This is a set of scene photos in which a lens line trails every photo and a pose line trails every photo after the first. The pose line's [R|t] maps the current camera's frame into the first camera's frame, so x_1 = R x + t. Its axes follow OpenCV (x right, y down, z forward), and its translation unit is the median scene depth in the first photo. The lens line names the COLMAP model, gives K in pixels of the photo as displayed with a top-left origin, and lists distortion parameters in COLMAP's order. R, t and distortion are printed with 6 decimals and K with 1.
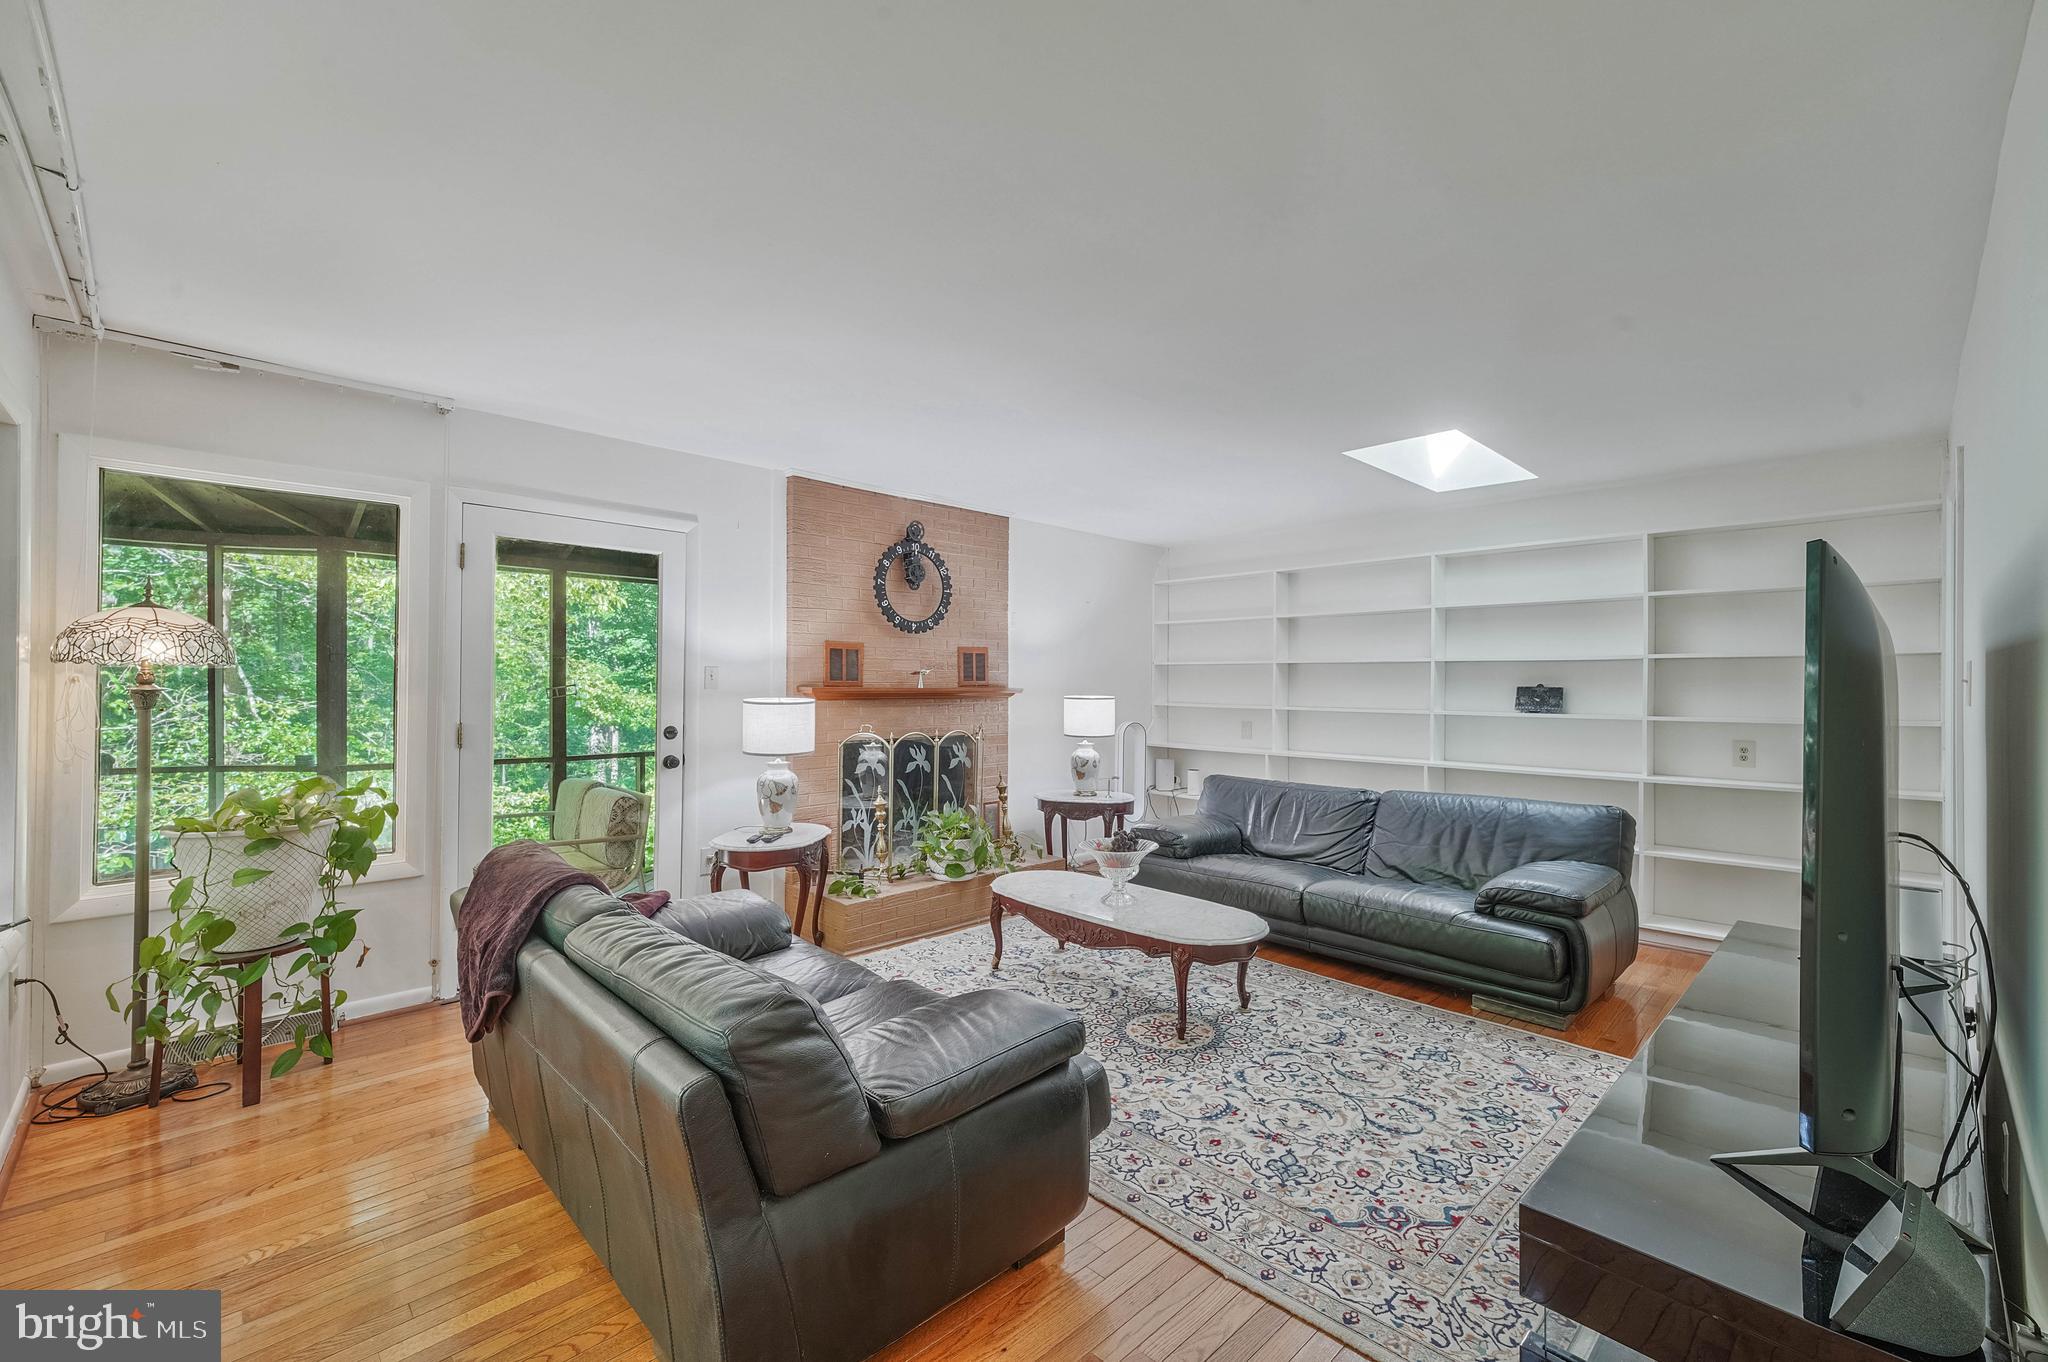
lens RADIAL K [[828.9, 0, 1024.0], [0, 828.9, 681.0], [0, 0, 1]] dist [0.025497, -0.000351]
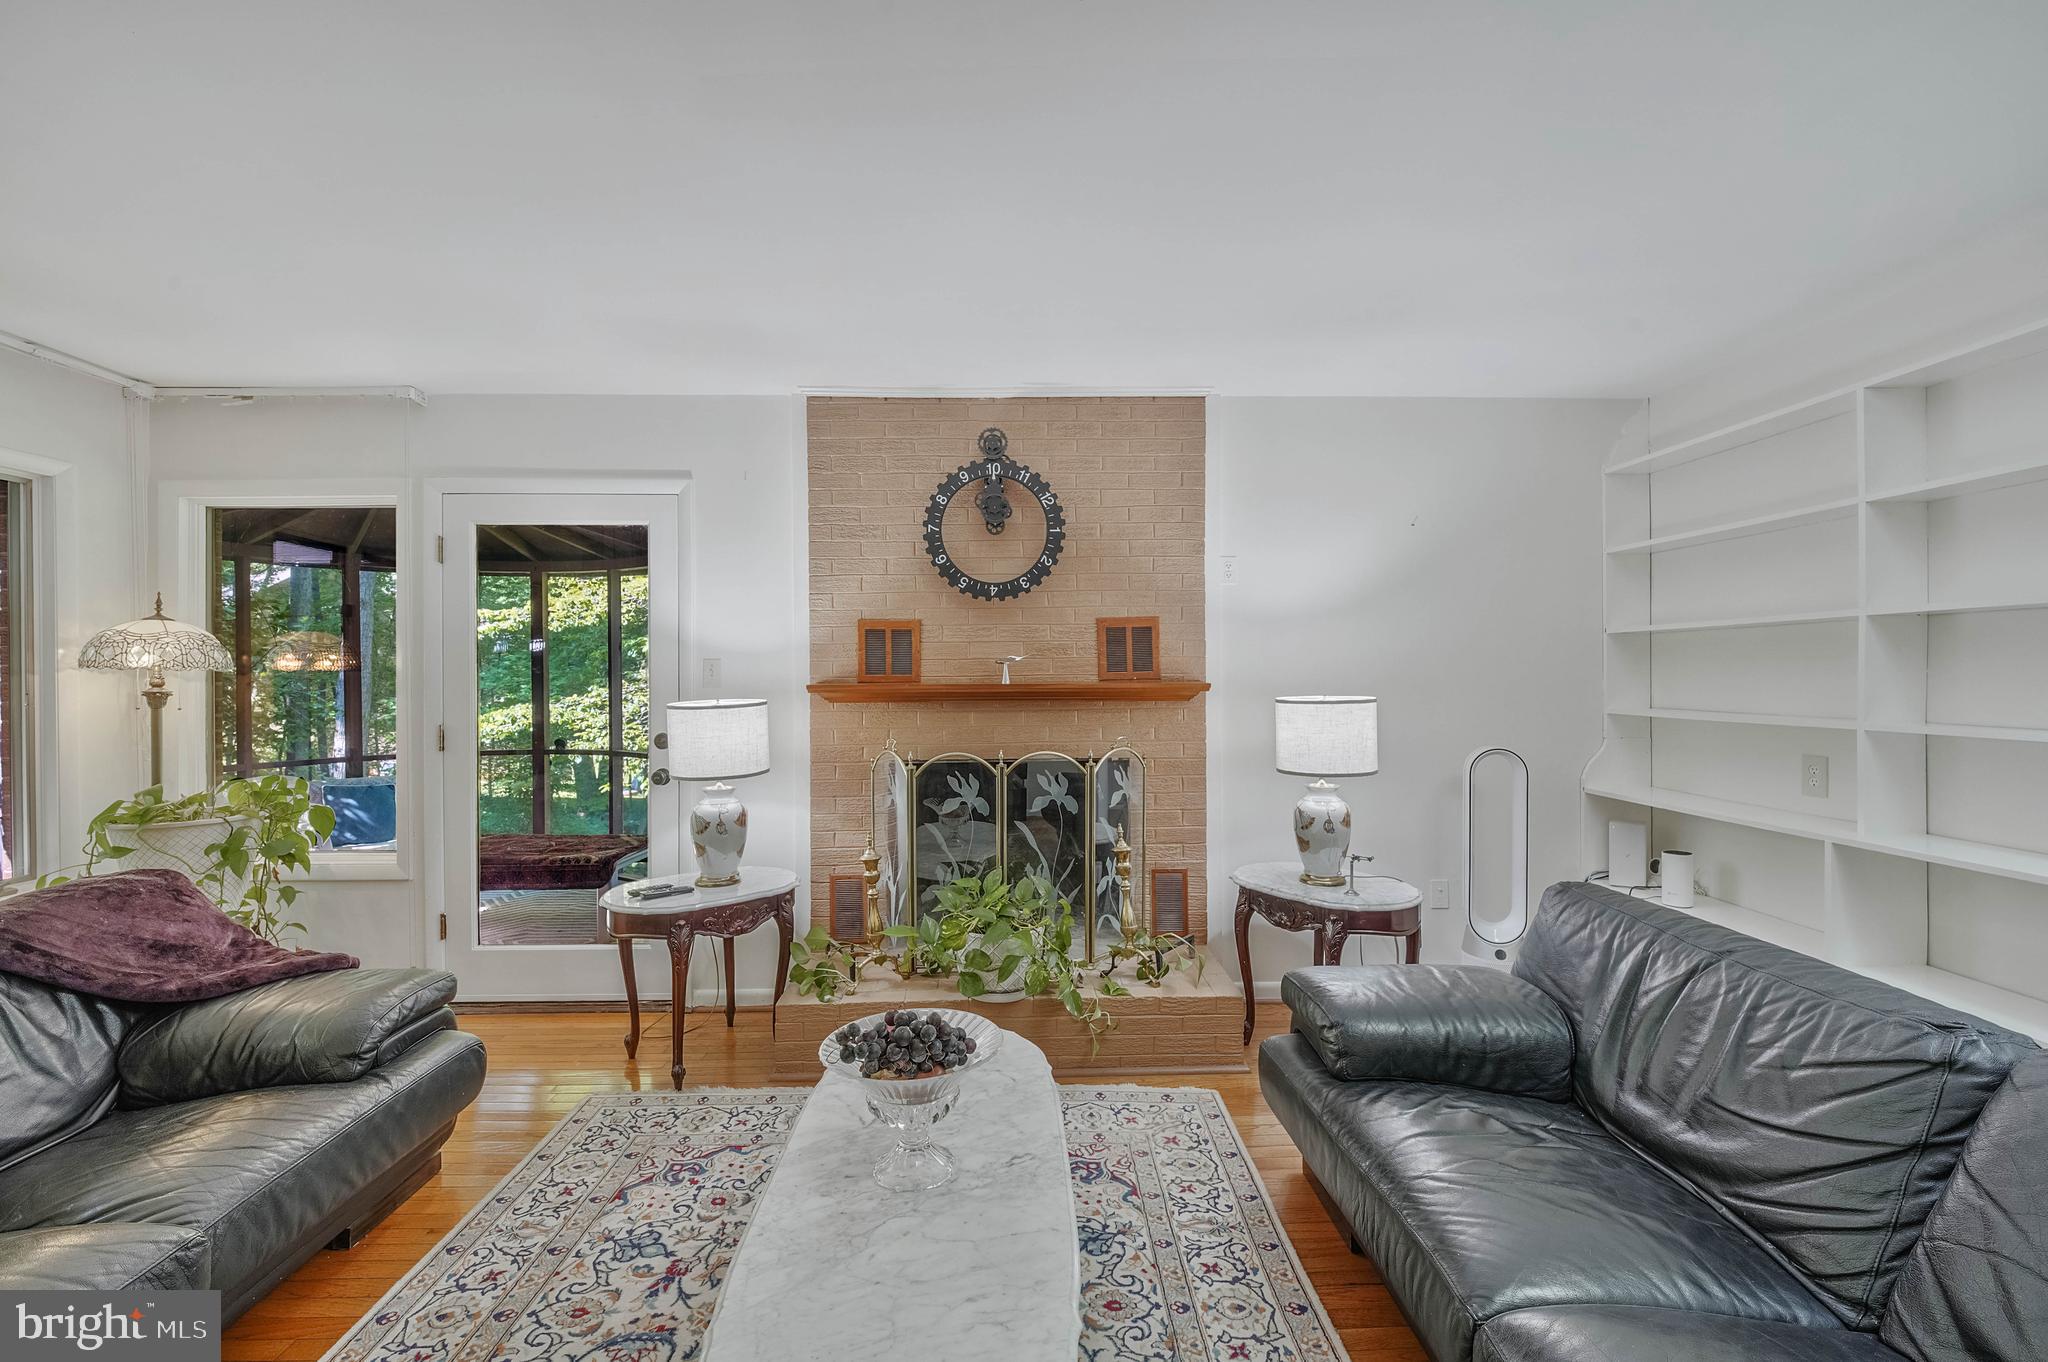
lens RADIAL K [[864.7, 0, 1024.0], [0, 864.7, 681.0], [0, 0, 1]] dist [0.003901, -0.000260]
pose [[0.741504, -0.008524, -0.670894, 0.357487], [0.012951, 0.999915, 0.001609, 0.005252], [0.670823, -0.009882, 0.741551, 0.530474]]
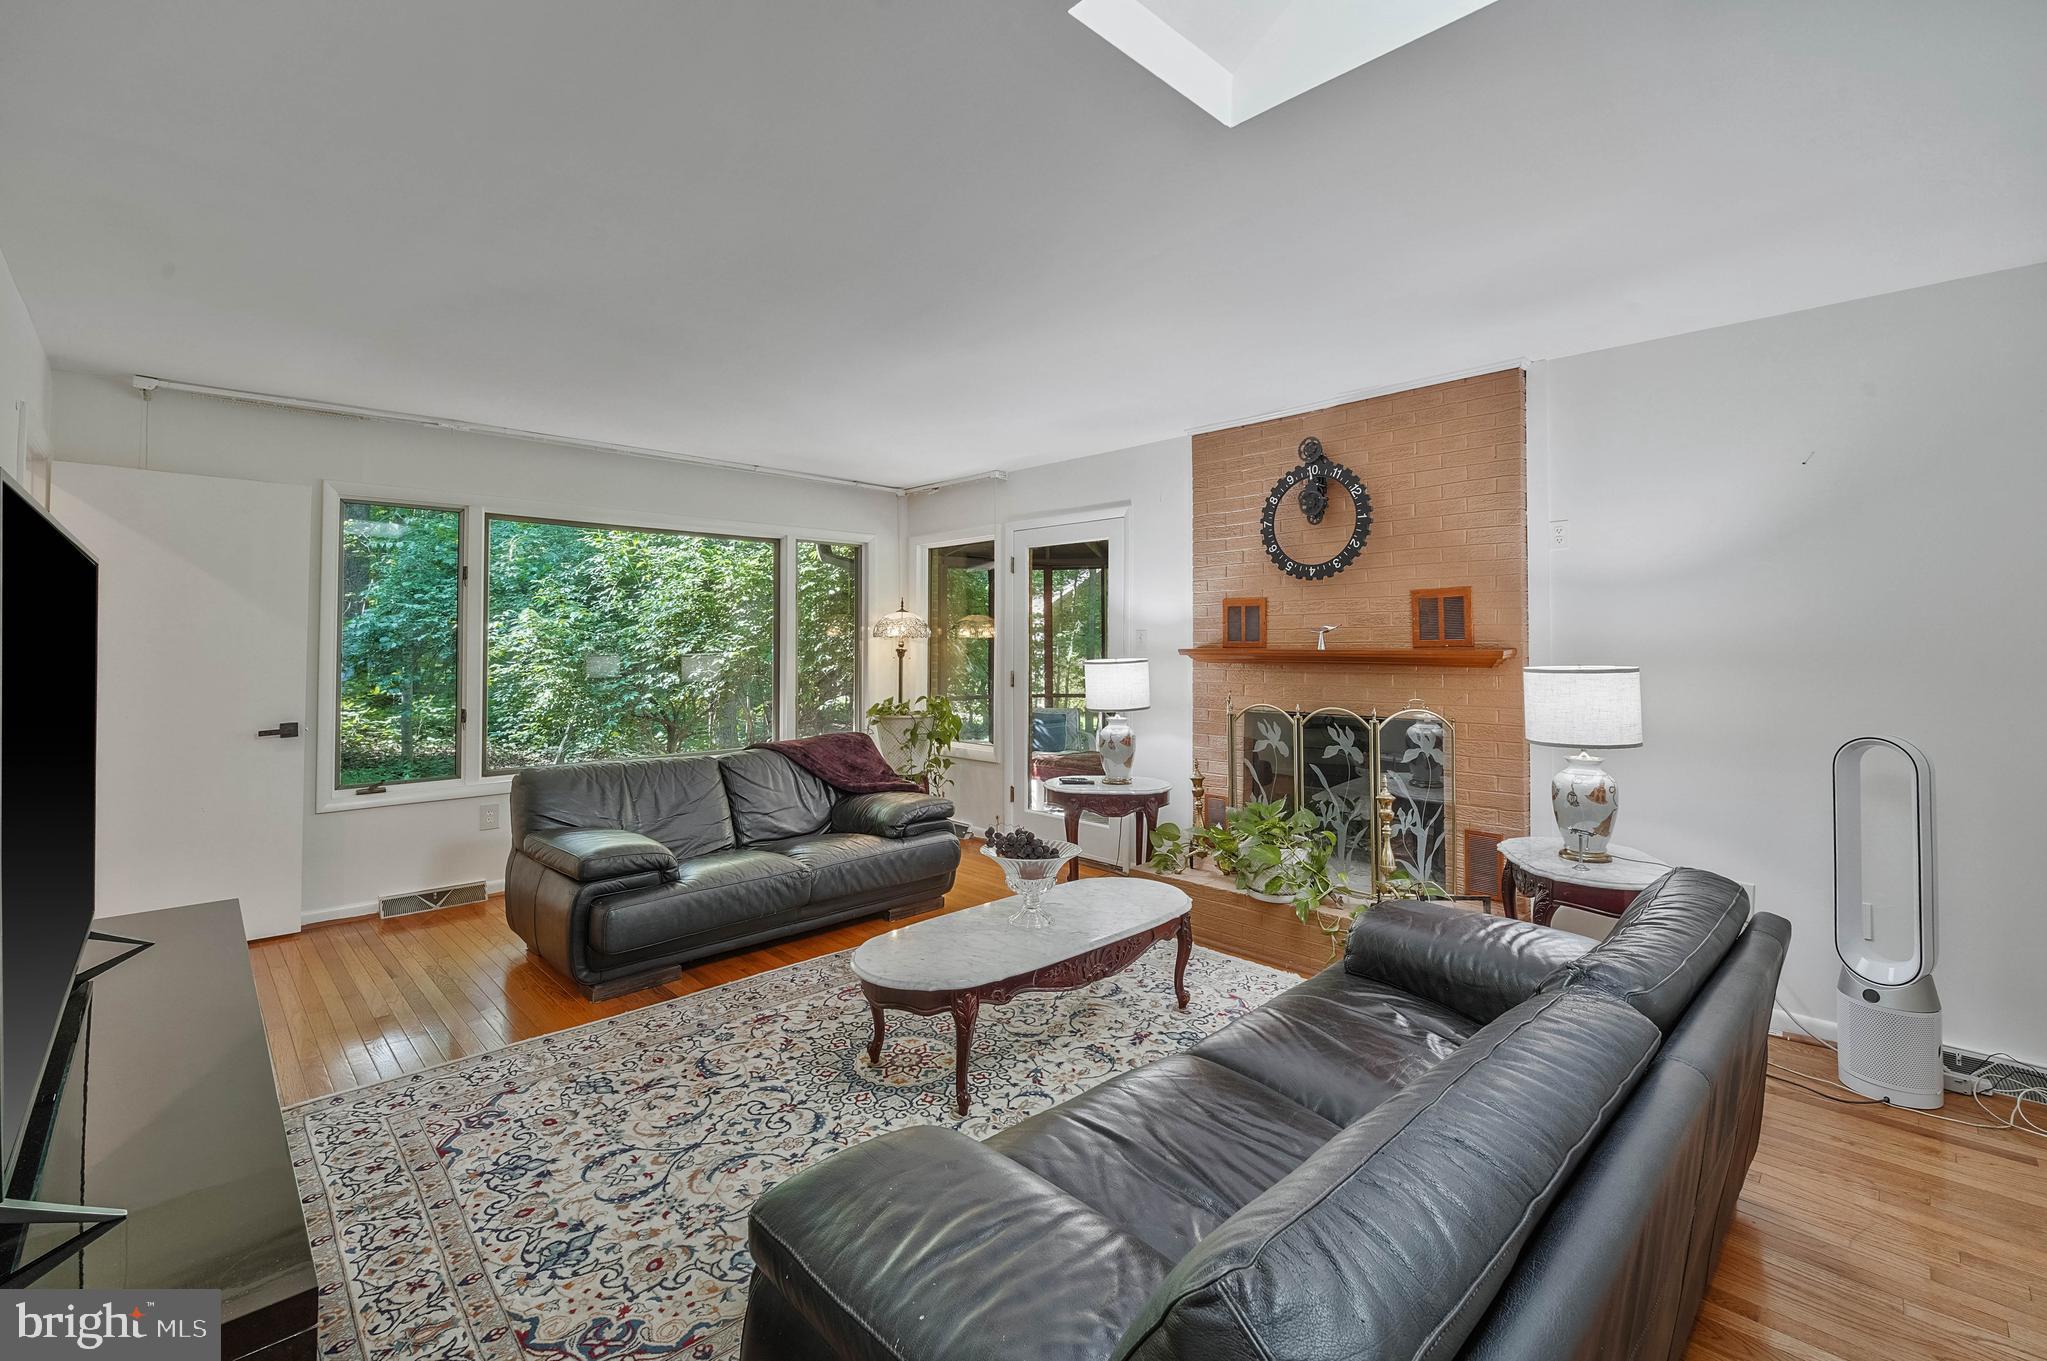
lens RADIAL K [[867.0, 0, 1033.7], [0, 867.0, 630.2], [0, 0, 1]] dist [-0.001309, -0.000406]
pose [[0.024724, -0.022604, -0.999439, 0.708117], [0.003212, 0.999741, -0.022531, 0.007794], [0.999689, -0.002653, 0.024790, 0.746933]]
